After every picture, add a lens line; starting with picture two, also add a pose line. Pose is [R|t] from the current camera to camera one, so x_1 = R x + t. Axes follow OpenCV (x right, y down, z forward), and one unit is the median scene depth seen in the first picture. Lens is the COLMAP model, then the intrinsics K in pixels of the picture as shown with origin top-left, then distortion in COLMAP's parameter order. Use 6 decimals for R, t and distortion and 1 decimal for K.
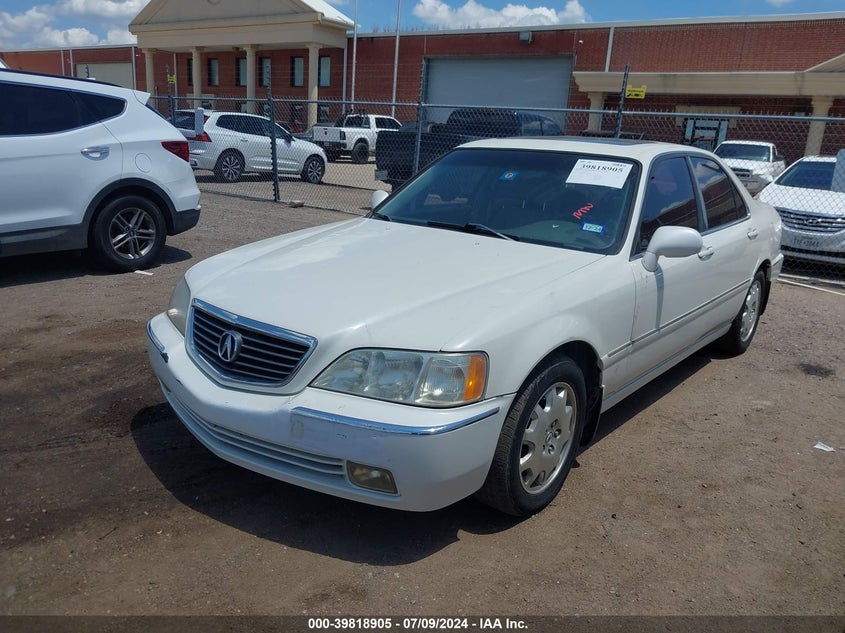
lens RADIAL K [[678.9, 0, 420.1], [0, 678.9, 318.8], [0, 0, 1]] dist [-0.000373, -0.000517]
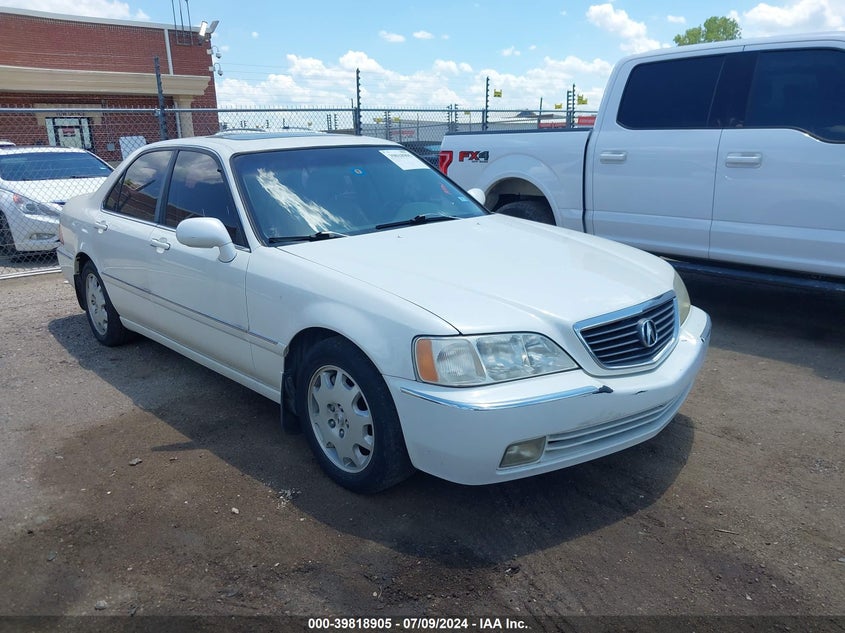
lens RADIAL K [[678.9, 0, 420.1], [0, 678.9, 318.8], [0, 0, 1]] dist [-0.000373, -0.000517]
pose [[0.152364, -0.328585, 0.932104, -0.844413], [0.320960, 0.908448, 0.267781, -0.240322], [-0.934757, 0.258367, 0.243877, 0.680820]]
